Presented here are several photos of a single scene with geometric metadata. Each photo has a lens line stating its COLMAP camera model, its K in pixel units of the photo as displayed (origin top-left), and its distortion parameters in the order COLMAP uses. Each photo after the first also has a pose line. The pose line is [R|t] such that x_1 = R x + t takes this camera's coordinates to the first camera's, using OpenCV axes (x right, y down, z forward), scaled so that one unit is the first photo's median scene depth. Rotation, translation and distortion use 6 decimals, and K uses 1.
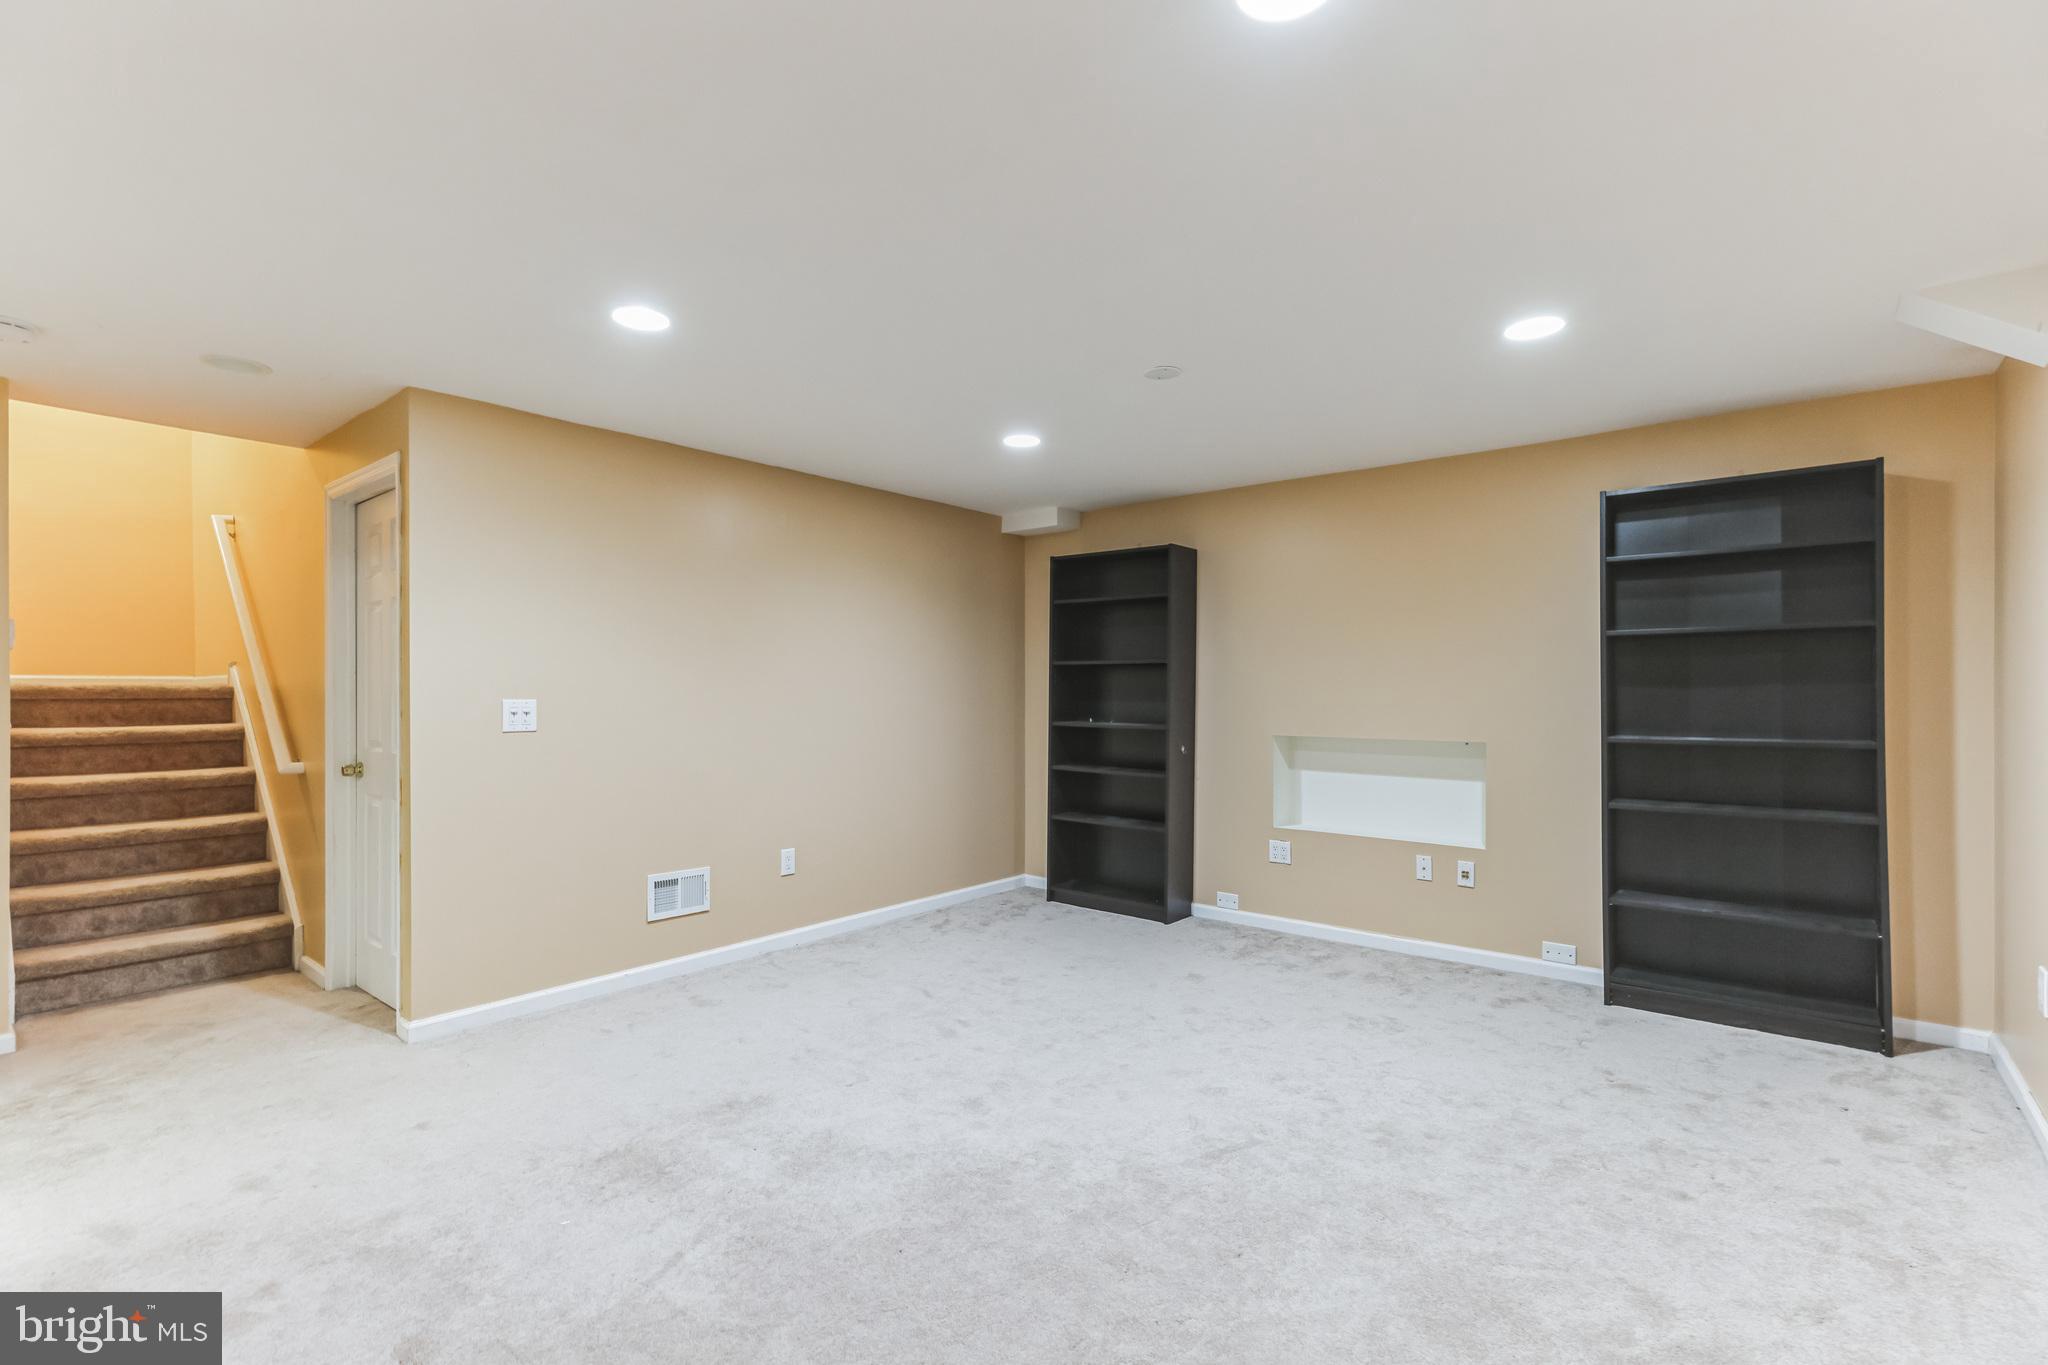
lens RADIAL K [[922.0, 0, 1019.3], [0, 922.0, 682.2], [0, 0, 1]] dist [0.008477, 0.001155]
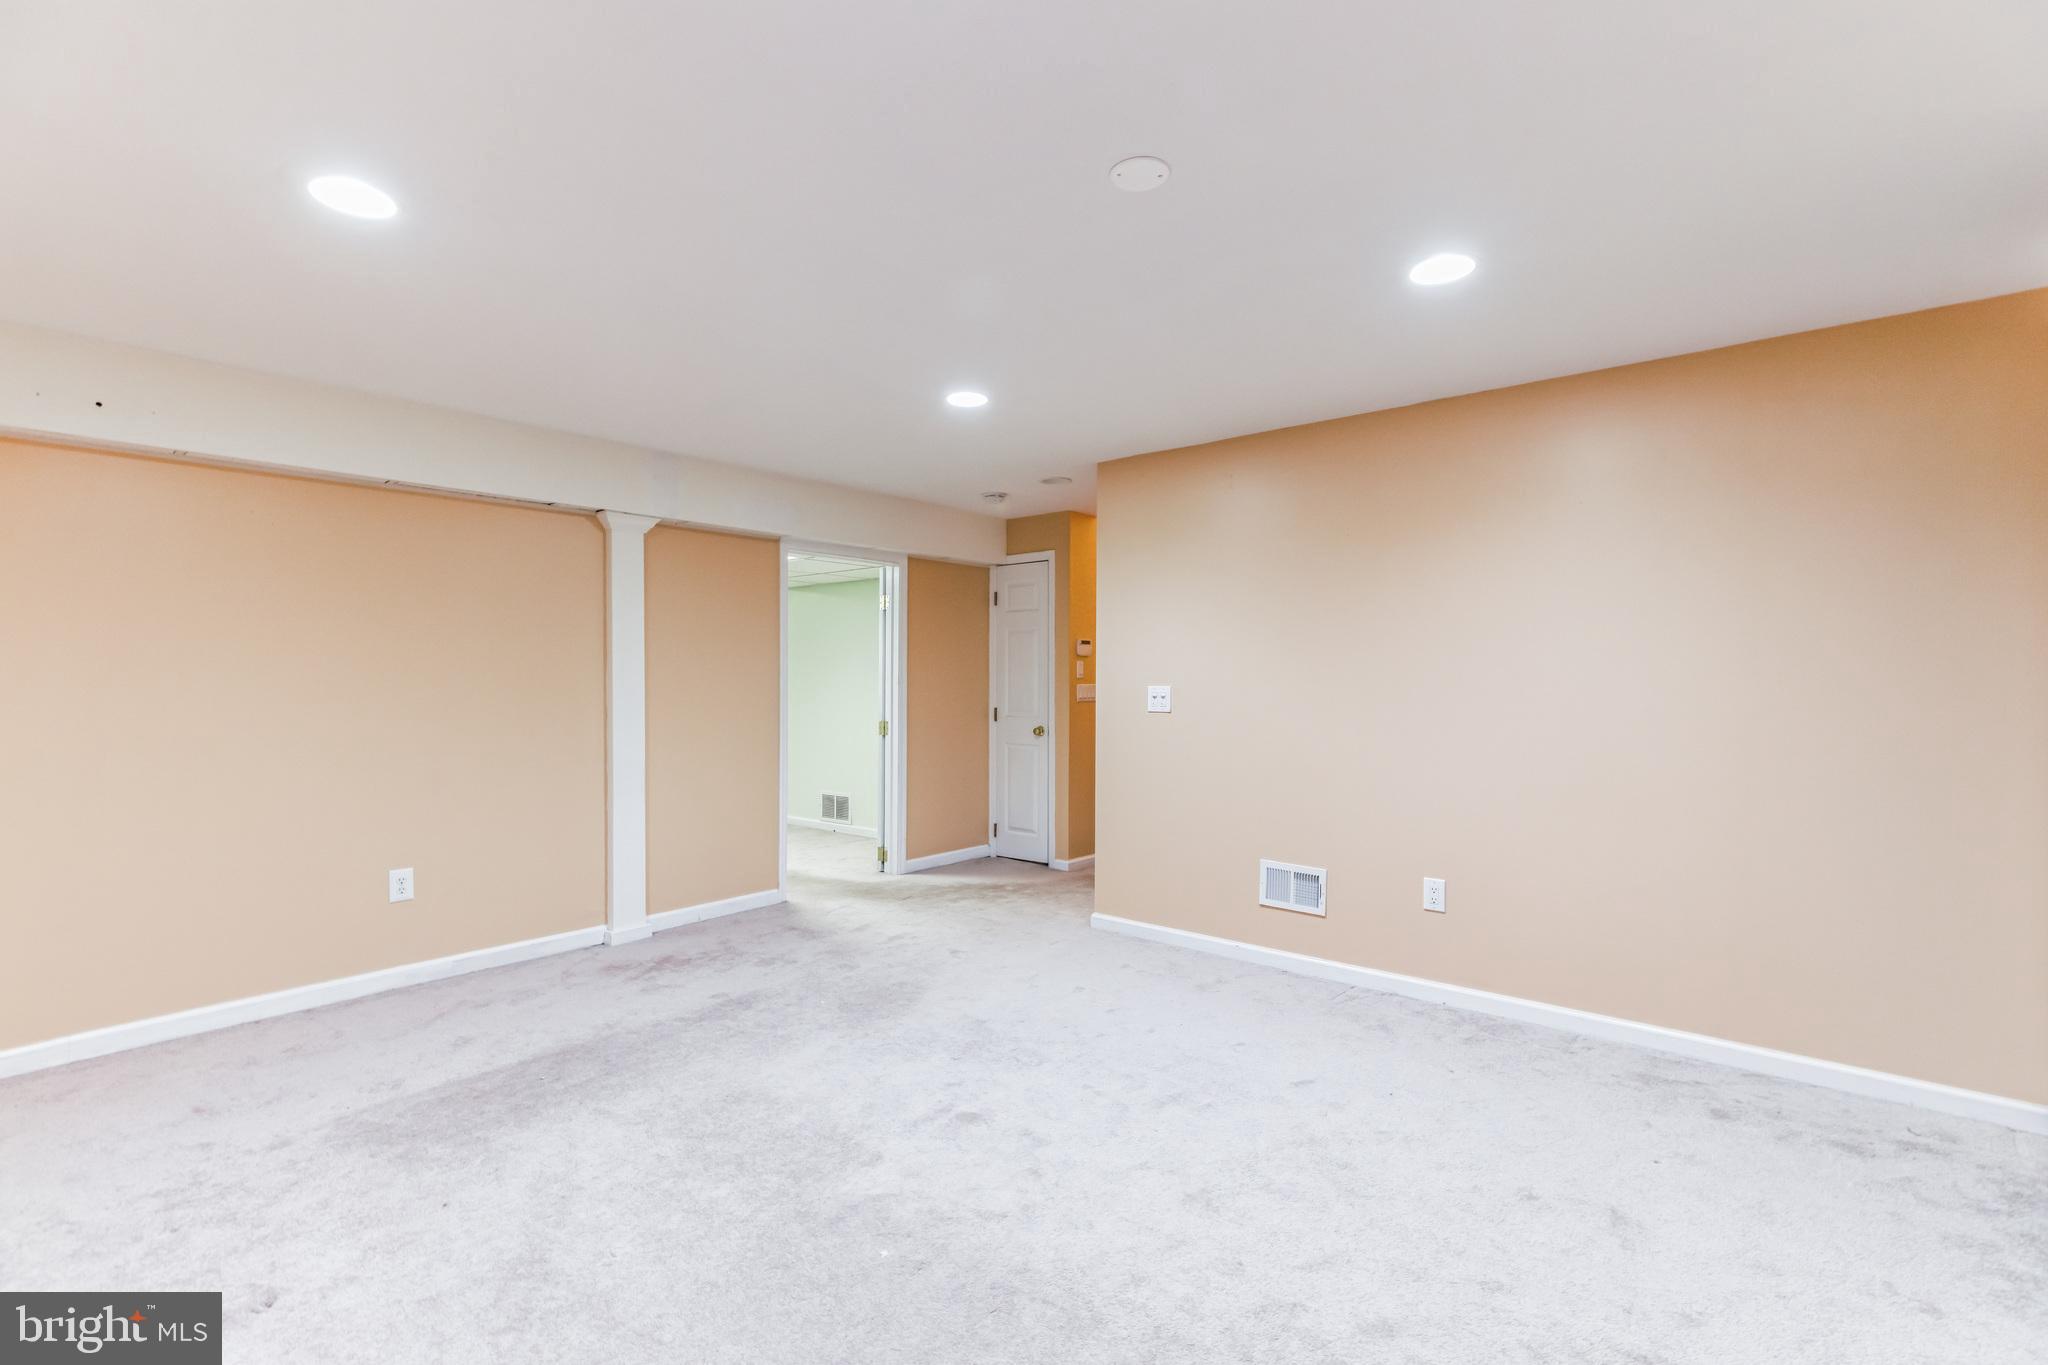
lens RADIAL K [[922.0, 0, 1019.2], [0, 922.0, 689.3], [0, 0, 1]] dist [0.008477, 0.001155]
pose [[-0.013042, 0.009305, -0.999872, 0.680268], [0.008758, 0.999919, 0.009191, 0.010381], [0.999877, -0.008637, -0.013123, 0.821367]]
